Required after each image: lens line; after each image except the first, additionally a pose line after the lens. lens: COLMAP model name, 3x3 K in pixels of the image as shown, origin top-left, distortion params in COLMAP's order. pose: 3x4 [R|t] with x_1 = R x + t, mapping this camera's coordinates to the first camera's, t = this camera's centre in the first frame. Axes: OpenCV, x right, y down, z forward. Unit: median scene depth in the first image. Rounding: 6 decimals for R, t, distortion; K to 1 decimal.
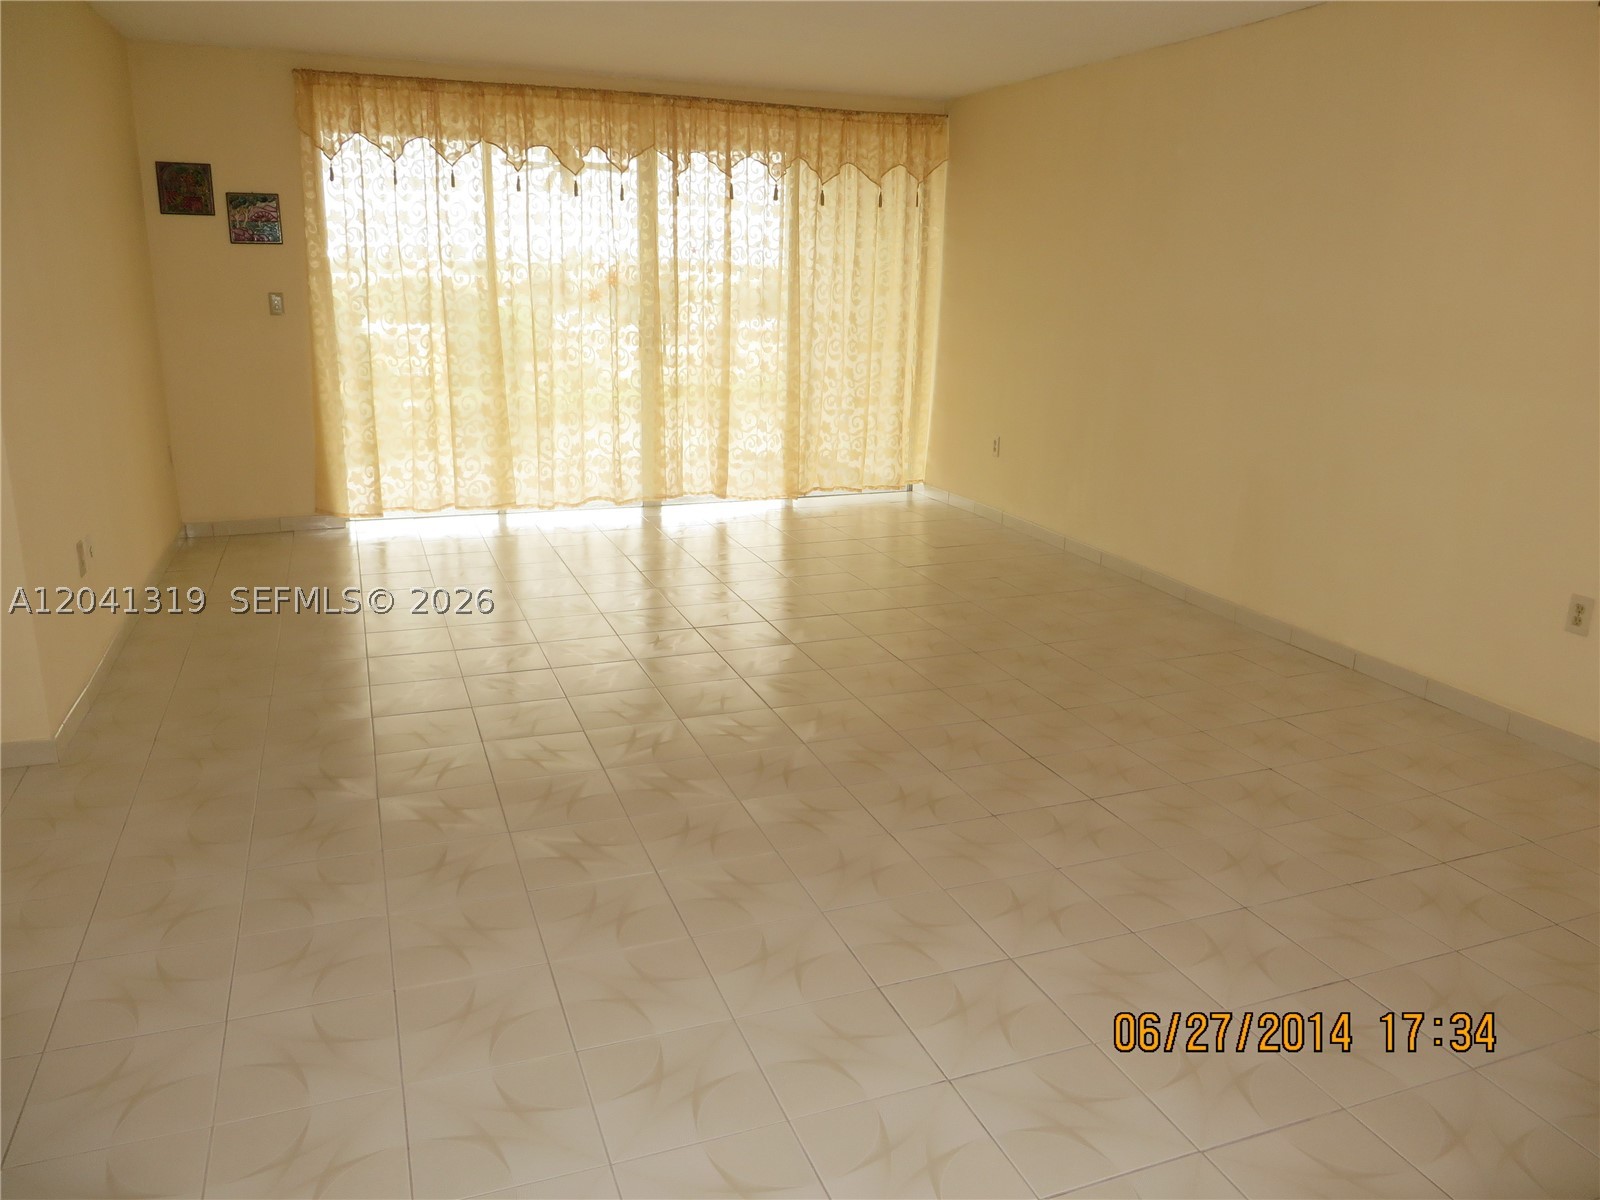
lens RADIAL K [[1208.2, 0, 803.2], [0, 1208.2, 602.4], [0, 0, 1]] dist [-0.017939, 0.006221]
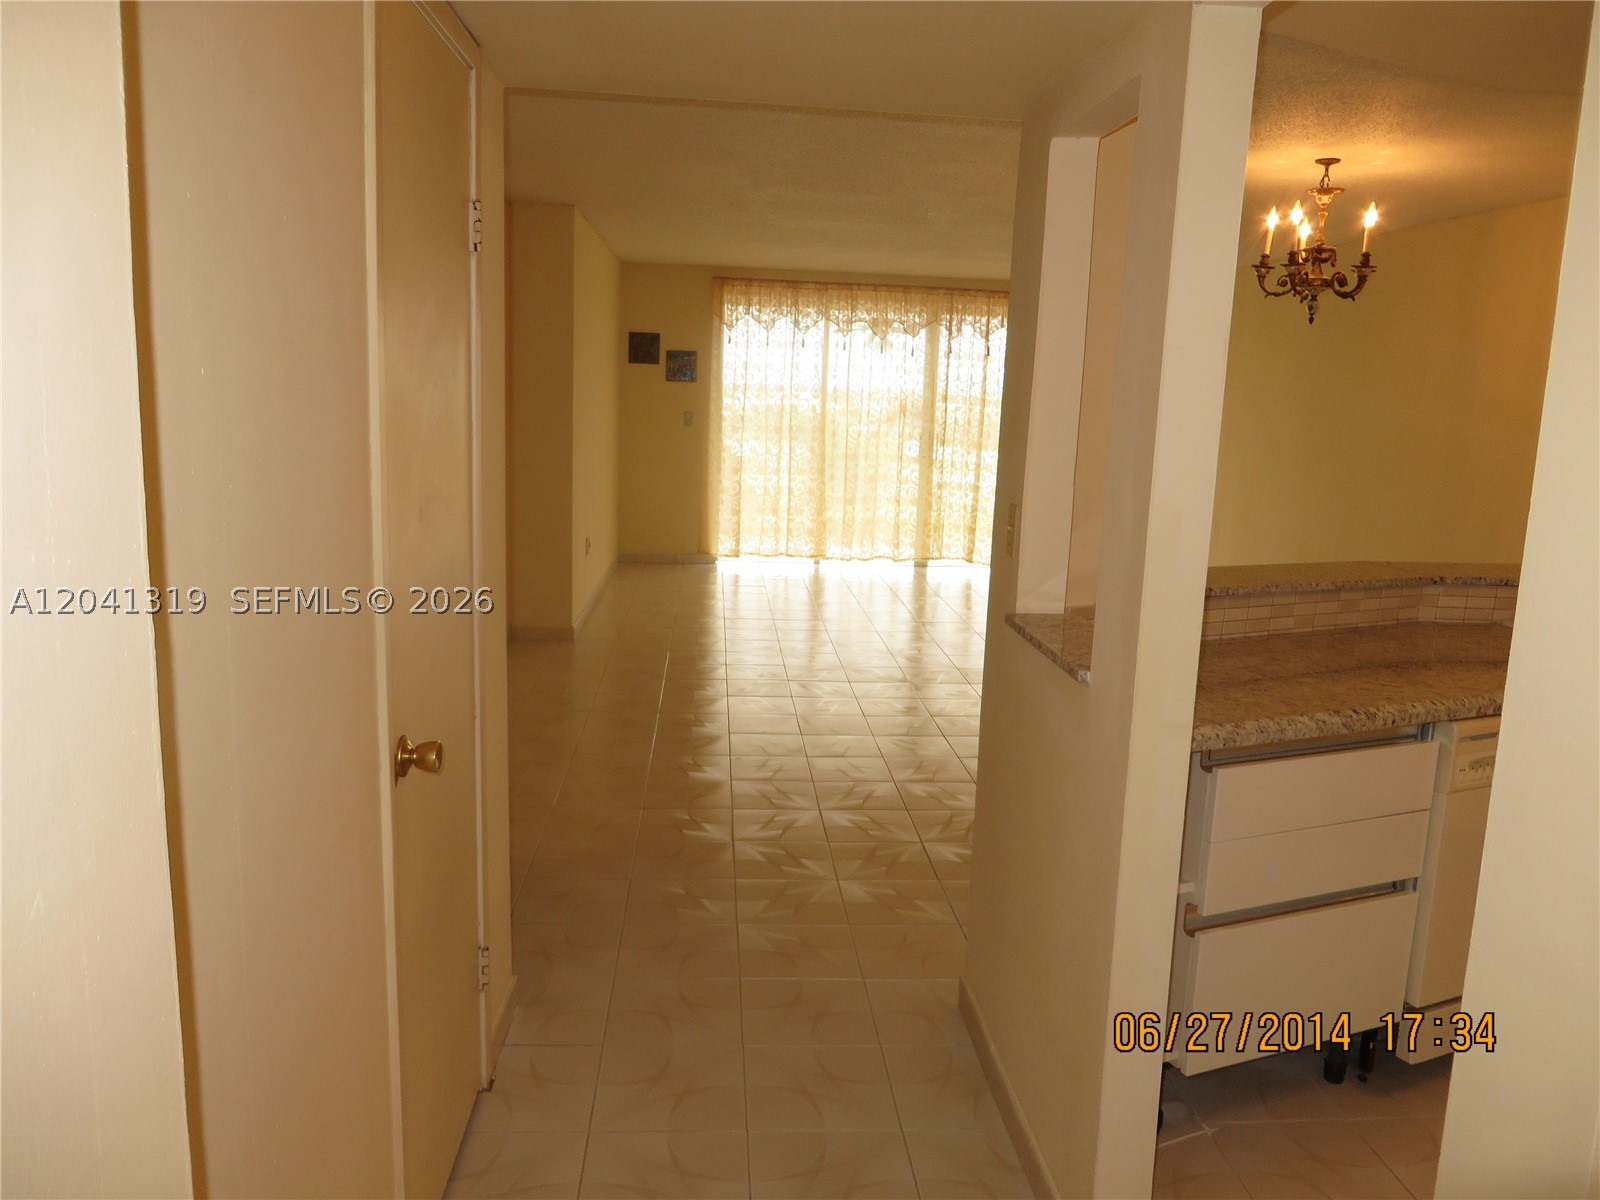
lens RADIAL K [[1208.2, 0, 811.0], [0, 1208.2, 593.9], [0, 0, 1]] dist [-0.017939, 0.006221]
pose [[0.958915, 0.064594, -0.276242, 0.157053], [-0.093412, 0.991325, -0.092458, 0.103695], [0.267874, 0.114464, 0.956630, -0.415134]]
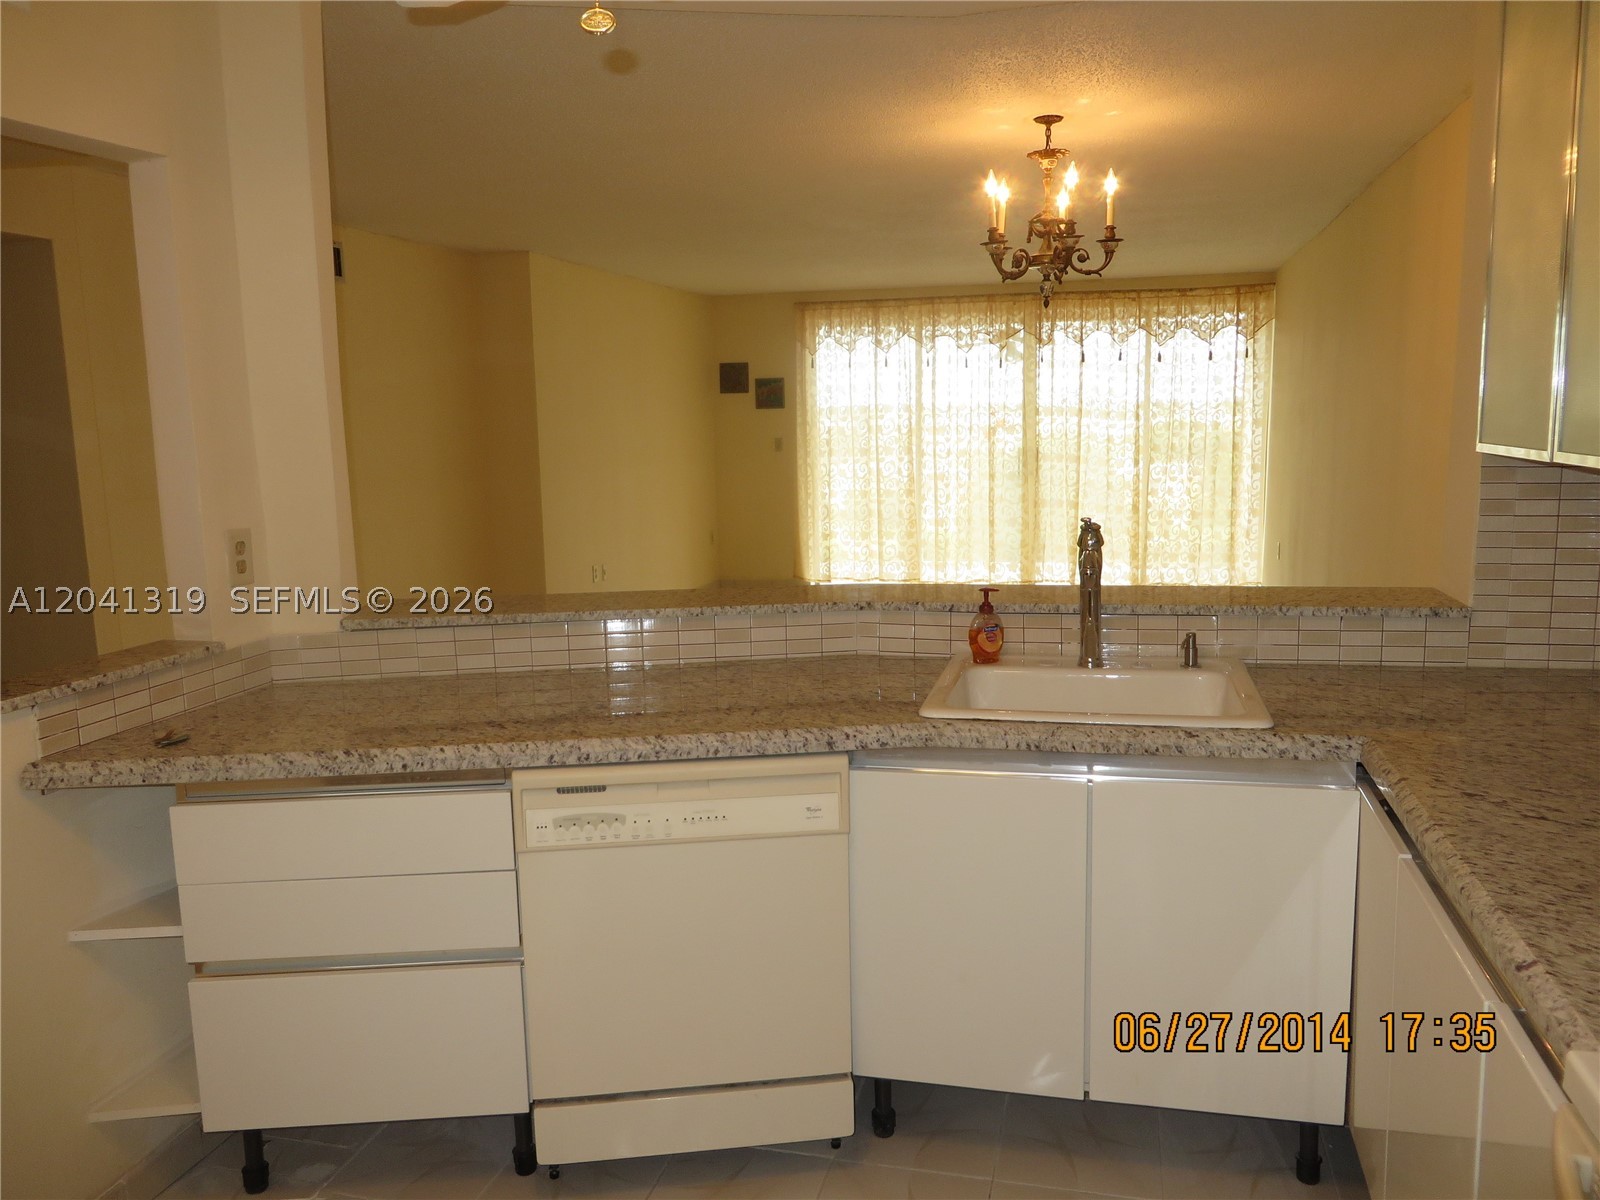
lens RADIAL K [[1208.2, 0, 797.7], [0, 1208.2, 589.6], [0, 0, 1]] dist [-0.017939, 0.006221]
pose [[0.809890, 0.051834, -0.584287, 0.485063], [-0.120371, 0.989576, -0.079060, 0.059877], [0.574099, 0.134362, 0.807687, -0.231196]]
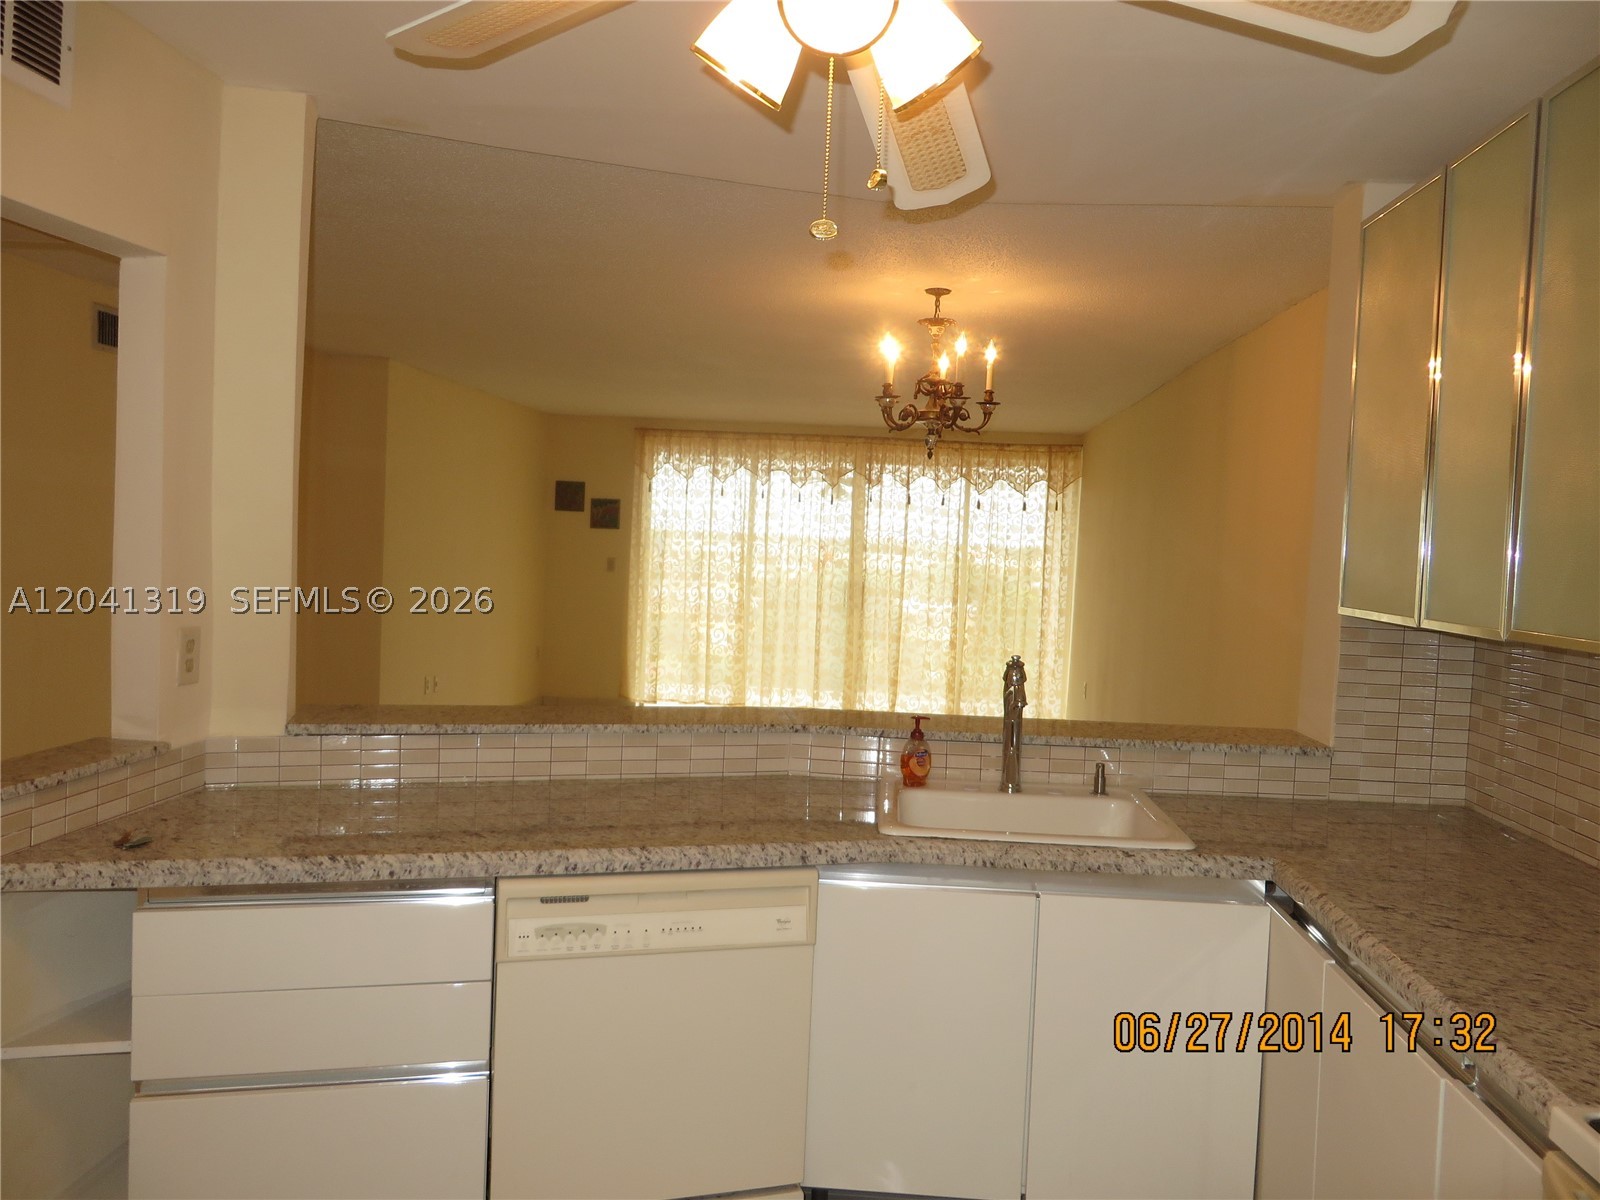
lens RADIAL K [[1208.2, 0, 799.6], [0, 1208.2, 587.5], [0, 0, 1]] dist [-0.017939, 0.006221]
pose [[0.900208, 0.039188, -0.433693, 0.450652], [-0.140701, 0.968697, -0.204520, 0.069814], [0.412103, 0.245132, 0.877543, -0.279506]]
